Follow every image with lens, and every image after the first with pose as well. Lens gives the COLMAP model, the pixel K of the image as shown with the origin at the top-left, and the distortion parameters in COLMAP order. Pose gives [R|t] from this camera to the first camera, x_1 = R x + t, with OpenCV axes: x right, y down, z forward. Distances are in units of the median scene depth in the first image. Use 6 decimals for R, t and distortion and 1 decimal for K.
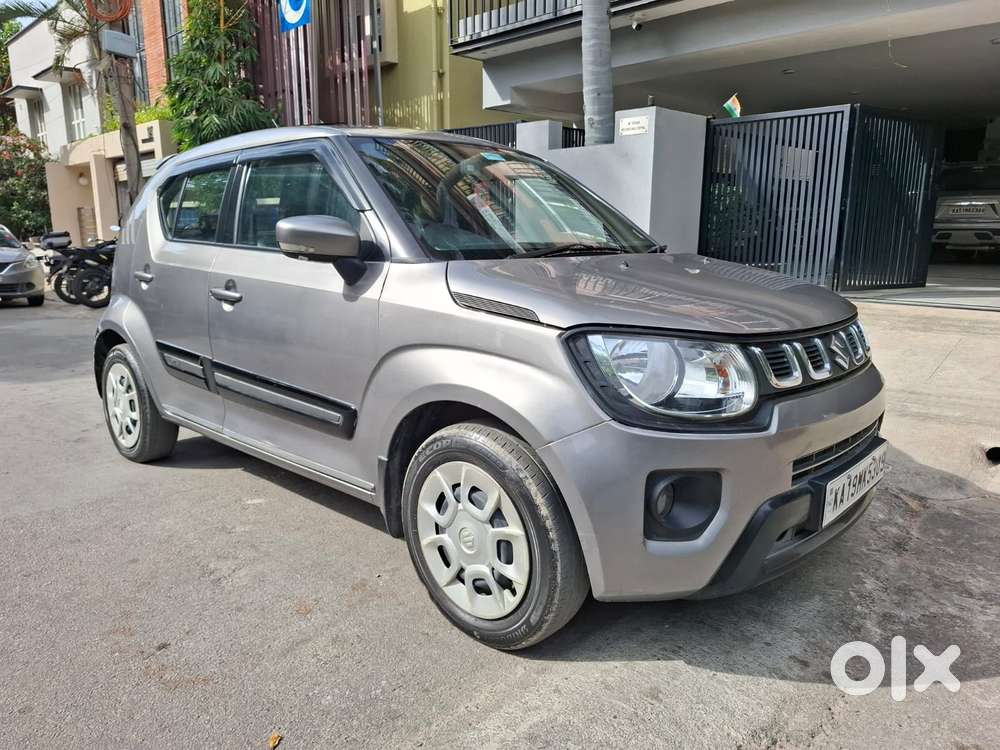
lens RADIAL K [[695.7, 0, 500.7], [0, 695.7, 373.2], [0, 0, 1]] dist [0.055069, -0.058548]
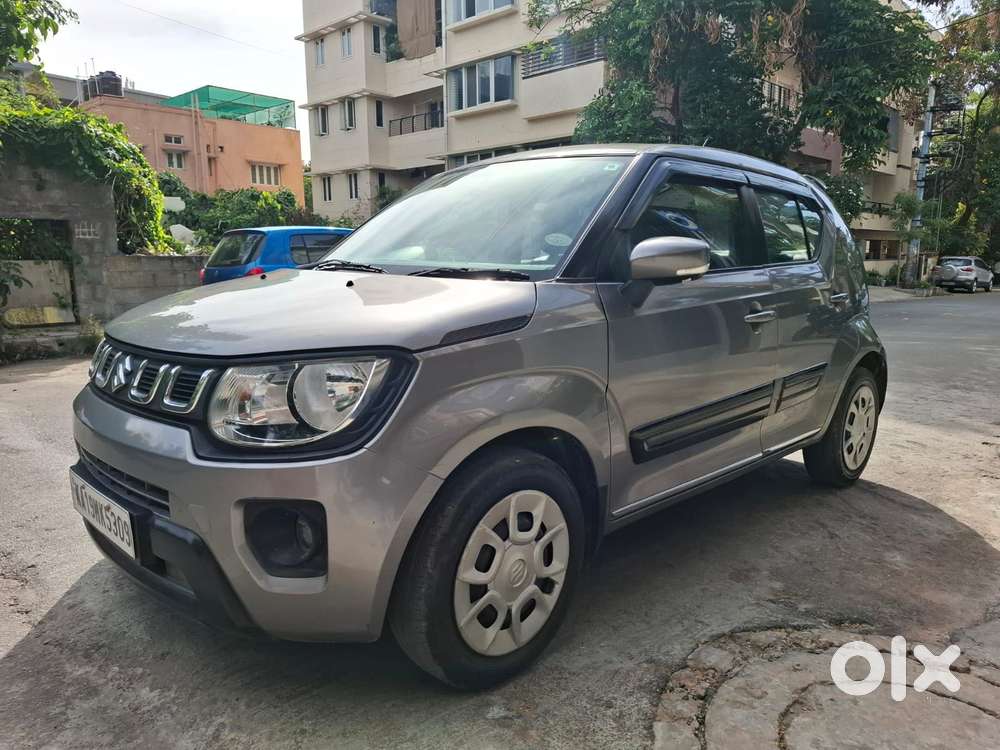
lens RADIAL K [[708.1, 0, 487.0], [0, 708.1, 376.9], [0, 0, 1]] dist [0.035801, -0.047817]
pose [[-0.047751, 0.164489, -0.985222, 1.196335], [-0.206510, 0.963411, 0.170857, -0.241462], [0.977279, 0.211617, -0.012035, 1.277243]]
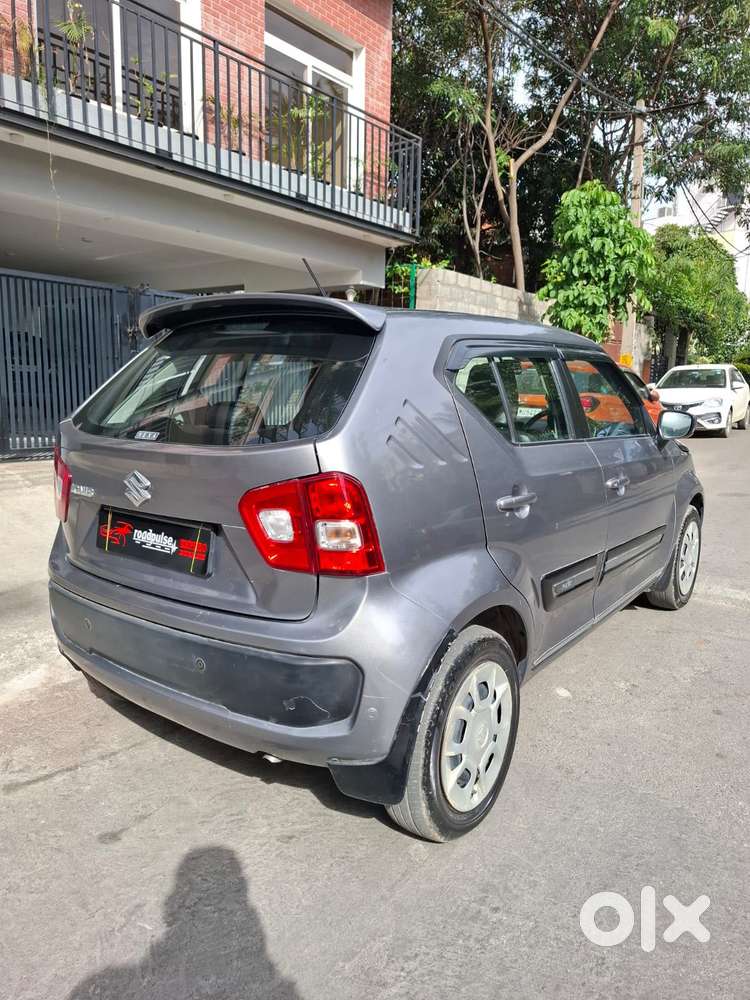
lens RADIAL K [[695.7, 0, 407.0], [0, 695.7, 502.4], [0, 0, 1]] dist [0.055069, -0.058548]
pose [[-0.127230, -0.170196, 0.977162, -1.675898], [0.183412, 0.964142, 0.191809, -0.417527], [-0.974768, 0.203627, -0.091452, 1.677087]]
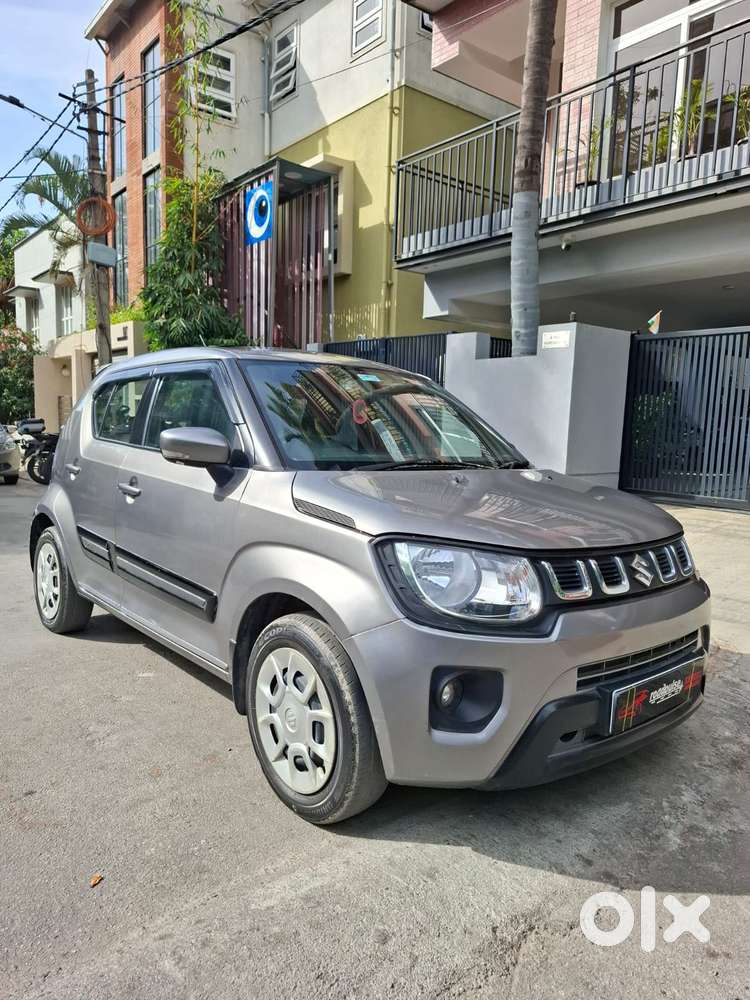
lens RADIAL K [[695.7, 0, 382.0], [0, 695.7, 509.0], [0, 0, 1]] dist [0.055069, -0.058548]
pose [[0.993188, 0.047977, -0.106188, 0.165461], [-0.056698, 0.995125, -0.080695, -0.012300], [0.101799, 0.086166, 0.991066, -0.105035]]
